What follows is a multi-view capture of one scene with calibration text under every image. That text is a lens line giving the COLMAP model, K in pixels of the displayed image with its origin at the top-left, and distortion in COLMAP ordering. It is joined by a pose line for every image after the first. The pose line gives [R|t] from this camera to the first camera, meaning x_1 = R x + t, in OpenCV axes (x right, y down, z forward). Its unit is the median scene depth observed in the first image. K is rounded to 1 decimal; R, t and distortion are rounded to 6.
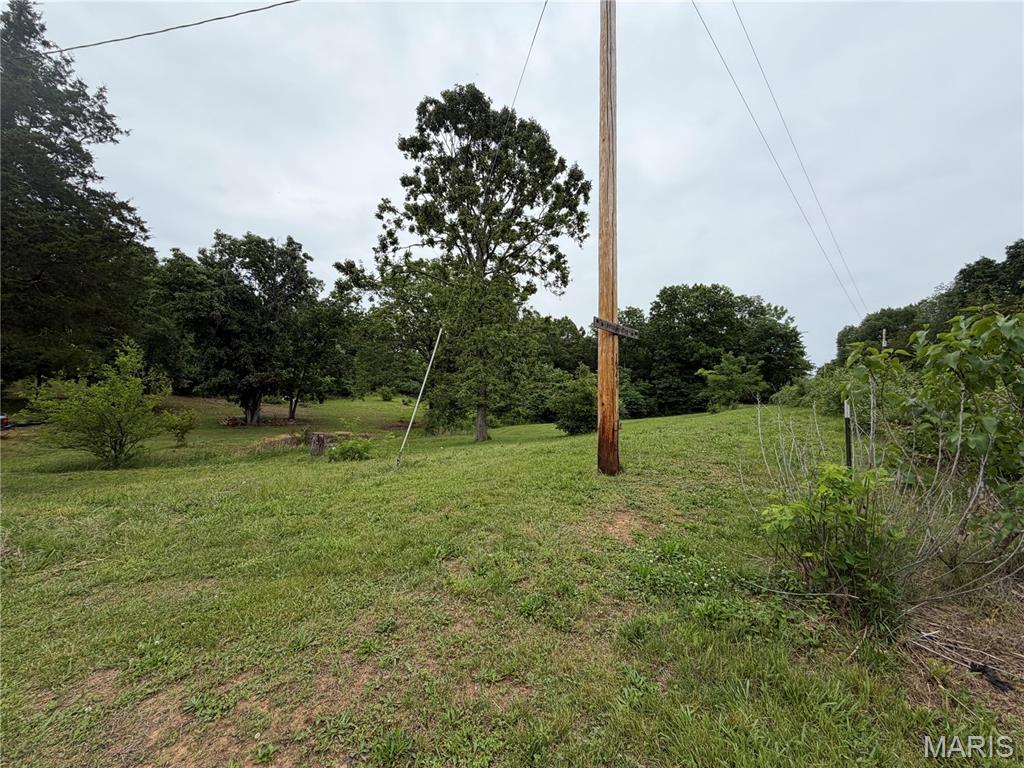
lens RADIAL K [[406.8, 0, 509.2], [0, 406.8, 390.9], [0, 0, 1]] dist [-0.001780, -0.000045]
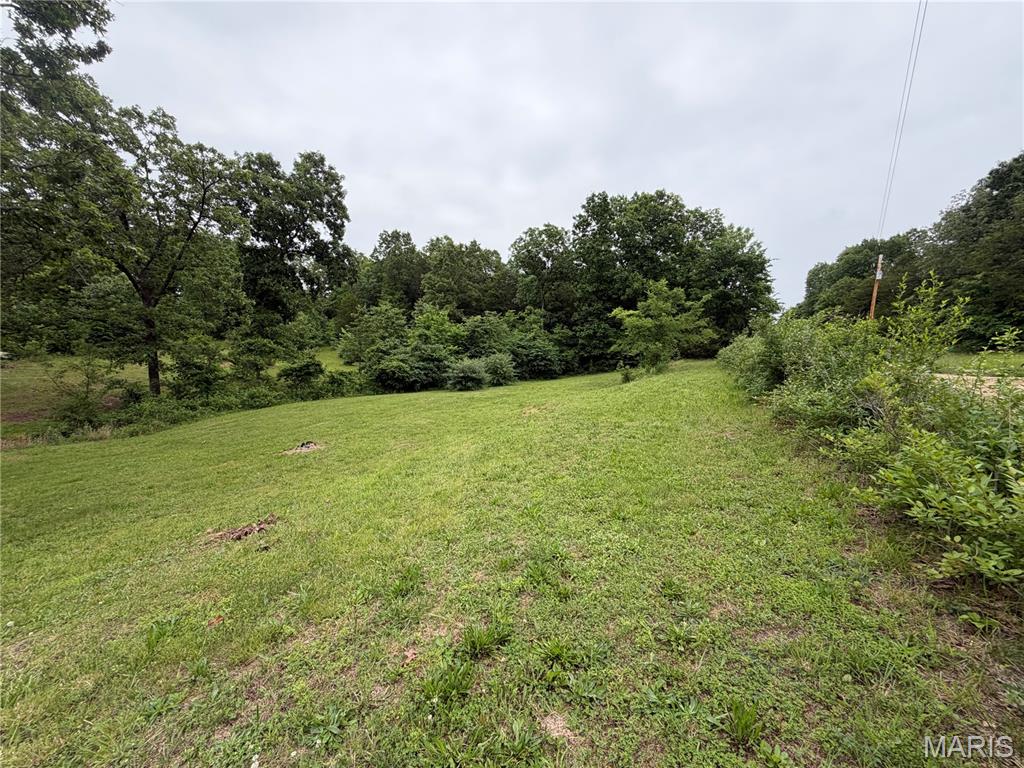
lens RADIAL K [[406.8, 0, 508.8], [0, 406.8, 386.8], [0, 0, 1]] dist [-0.001780, -0.000045]
pose [[0.997545, -0.006370, 0.069743, 0.187077], [-0.002239, 0.992445, 0.122672, -0.006558], [-0.069998, -0.122527, 0.989994, 0.265810]]
